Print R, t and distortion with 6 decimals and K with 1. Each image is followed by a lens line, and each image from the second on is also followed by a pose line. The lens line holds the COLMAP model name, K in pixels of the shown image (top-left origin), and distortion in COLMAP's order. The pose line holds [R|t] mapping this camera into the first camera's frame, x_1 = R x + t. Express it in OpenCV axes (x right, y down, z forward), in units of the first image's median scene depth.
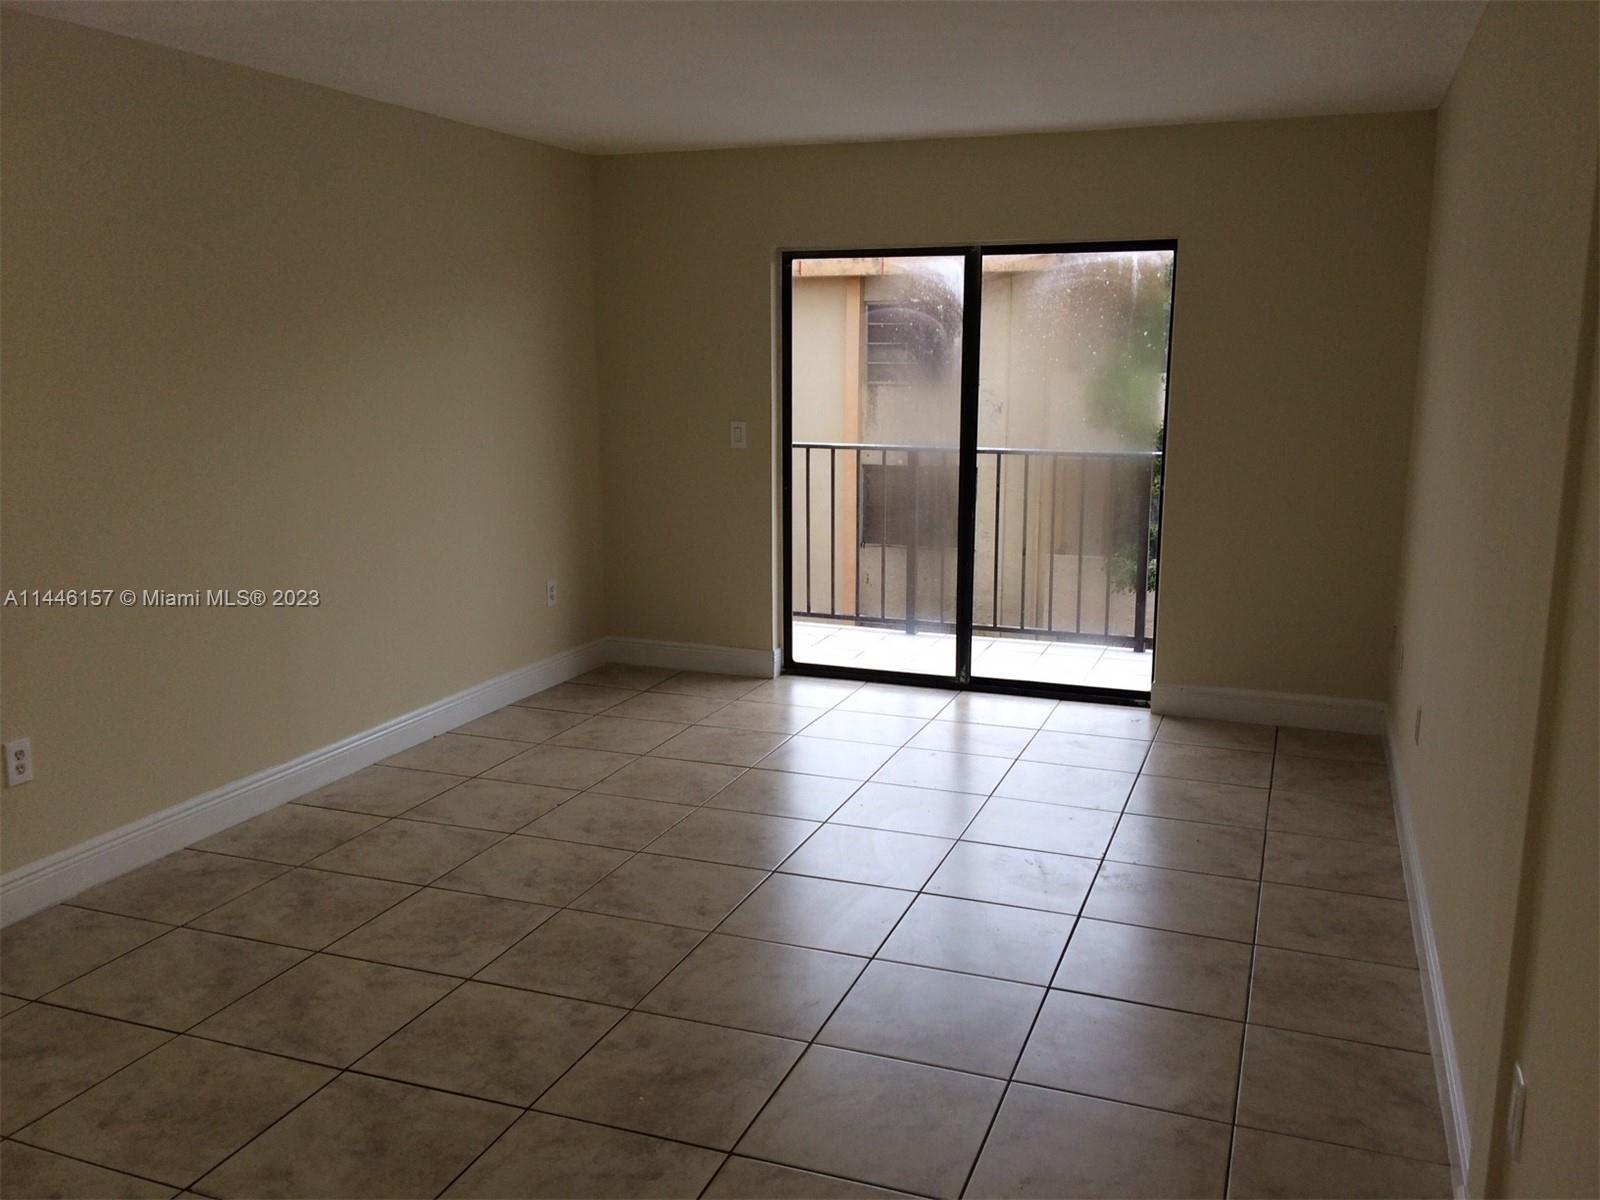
lens RADIAL K [[1349.7, 0, 807.1], [0, 1349.7, 590.3], [0, 0, 1]] dist [0.090870, -0.127221]
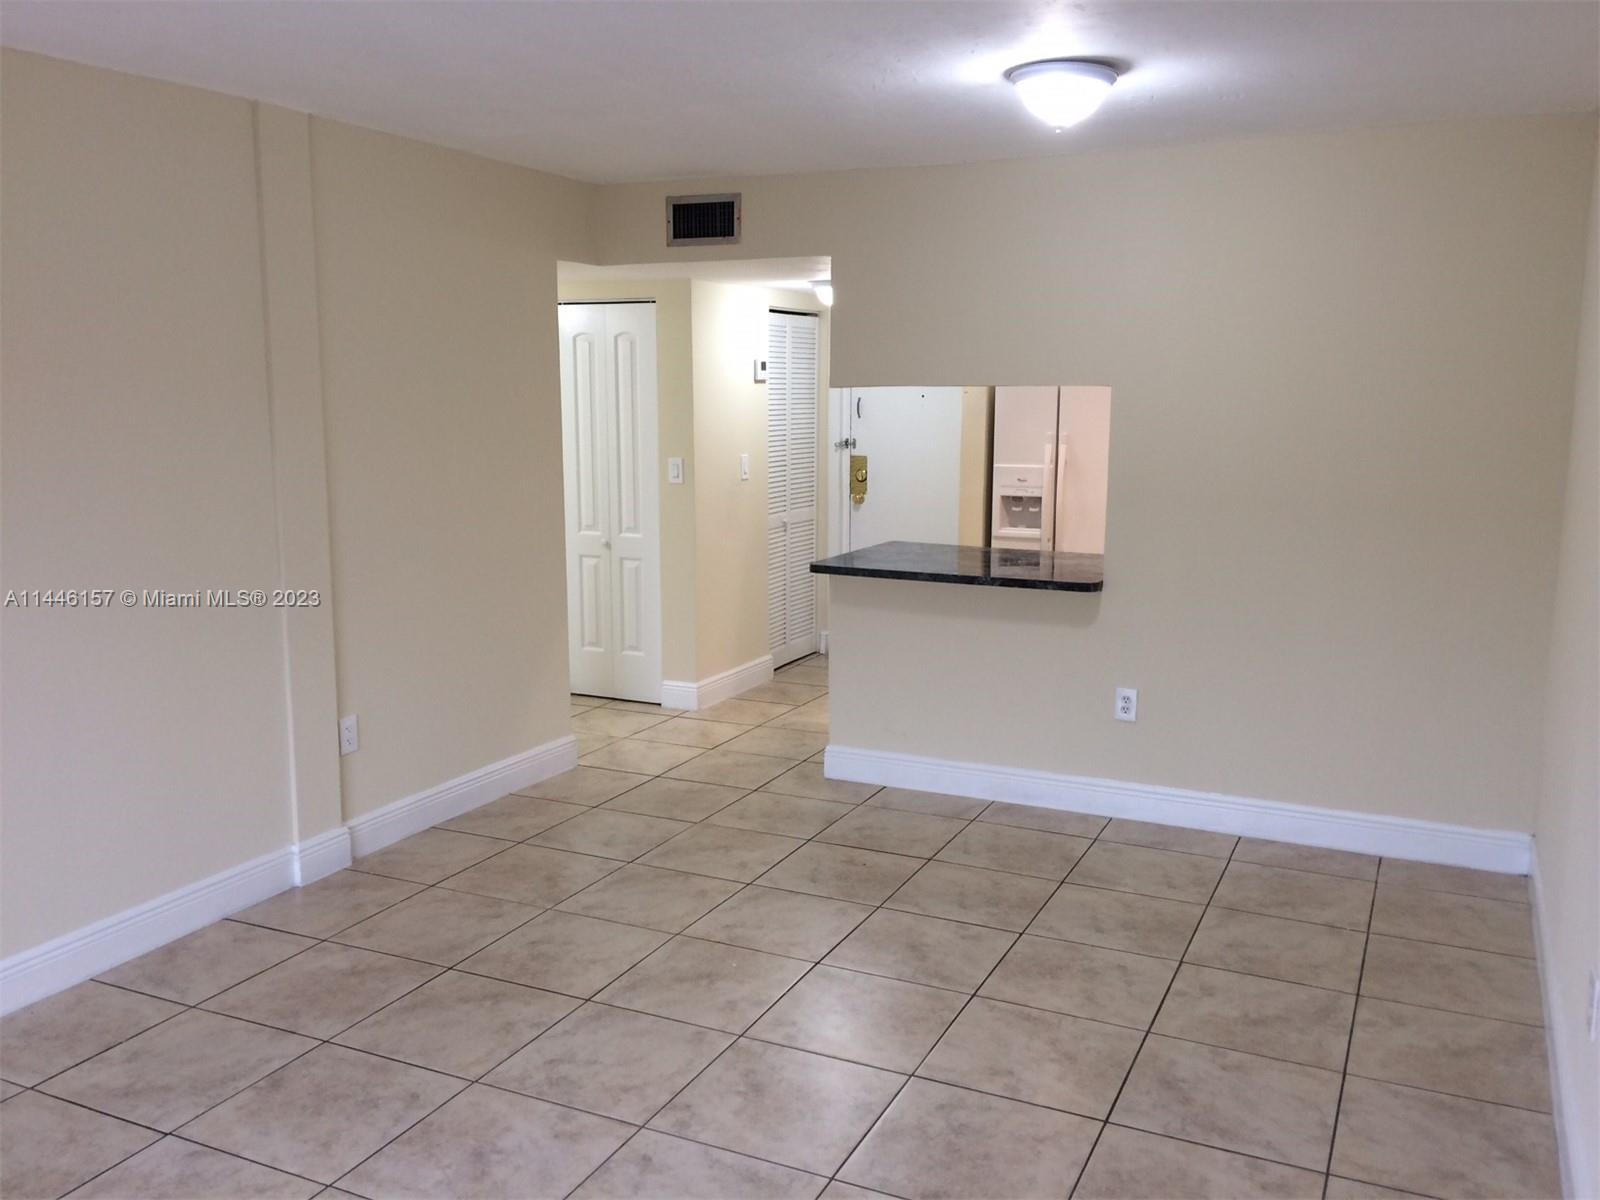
lens RADIAL K [[1349.7, 0, 807.1], [0, 1349.7, 590.3], [0, 0, 1]] dist [0.090870, -0.127221]
pose [[-0.996232, -0.015824, 0.085276, -0.263450], [0.012958, 0.945023, 0.326746, -0.356528], [-0.085758, 0.326620, -0.941257, 1.867777]]
